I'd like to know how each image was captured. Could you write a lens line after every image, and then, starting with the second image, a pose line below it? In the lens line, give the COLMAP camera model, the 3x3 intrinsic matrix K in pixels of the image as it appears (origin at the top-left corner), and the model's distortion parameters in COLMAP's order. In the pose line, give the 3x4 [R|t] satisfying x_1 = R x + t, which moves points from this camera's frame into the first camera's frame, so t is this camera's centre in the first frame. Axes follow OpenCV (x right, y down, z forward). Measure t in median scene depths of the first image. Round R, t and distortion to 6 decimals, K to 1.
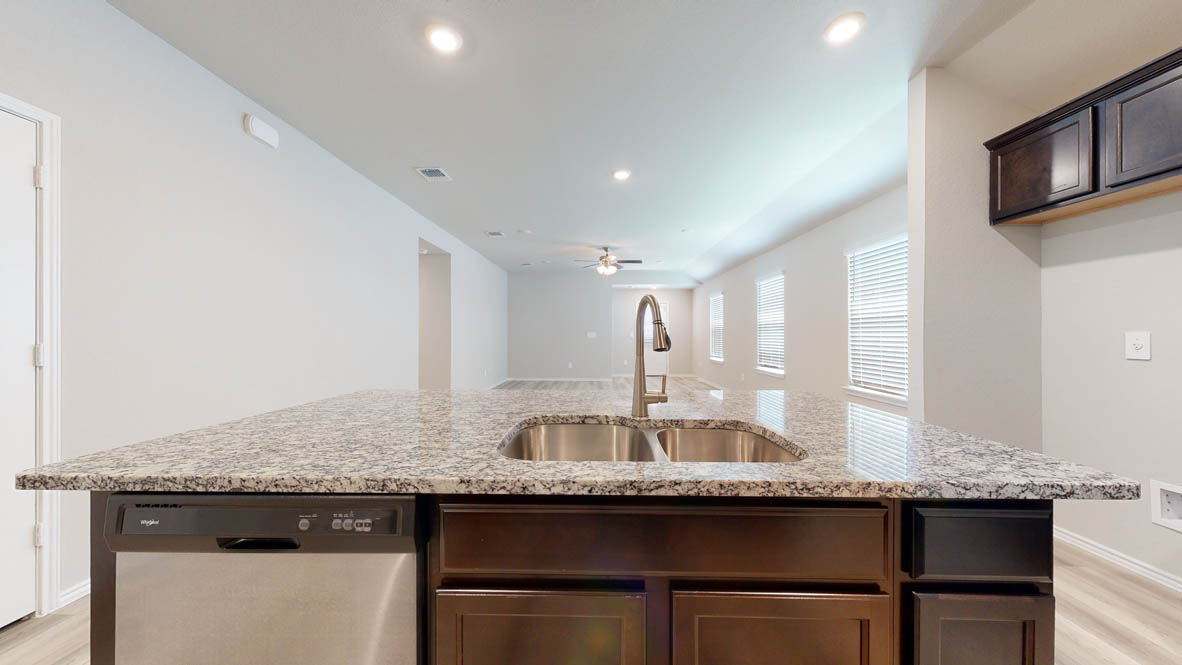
lens RADIAL K [[362.0, 0, 589.5], [0, 362.0, 305.1], [0, 0, 1]] dist [0.009198, 0.000076]
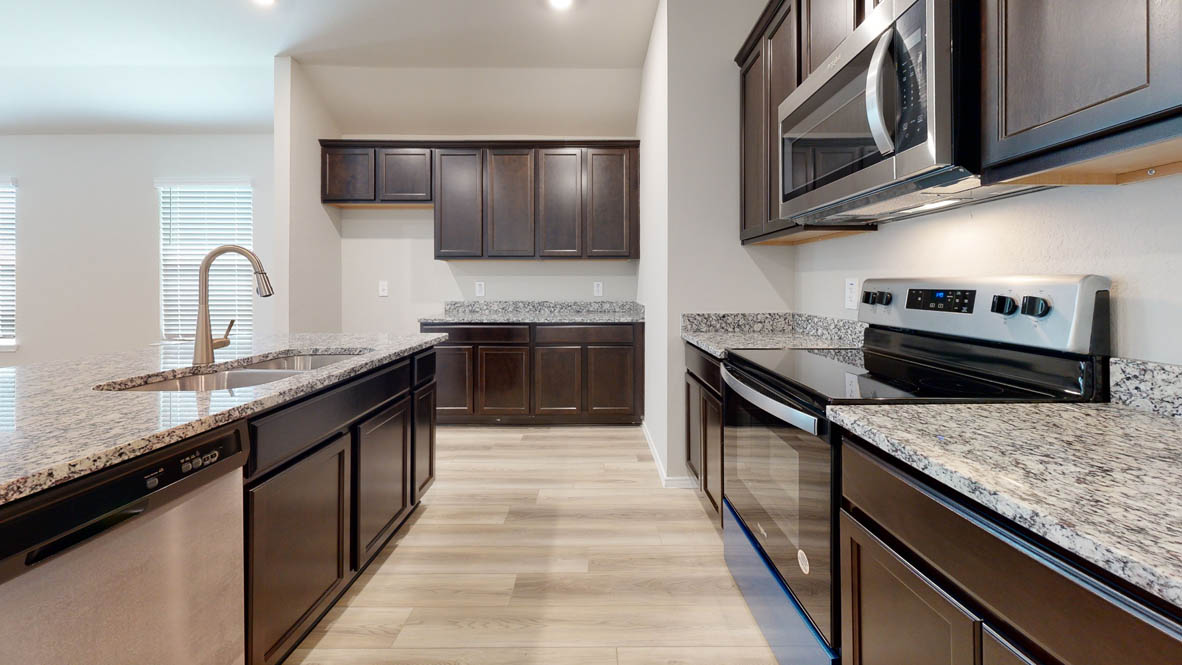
lens RADIAL K [[433.0, 0, 591.0], [0, 433.0, 332.5], [0, 0, 1]] dist [0.000948, 0.000175]
pose [[-0.003775, -0.111581, 0.993748, -1.044196], [-0.081253, 0.990504, 0.110908, 0.000830], [-0.996686, -0.080327, -0.012806, -0.043546]]
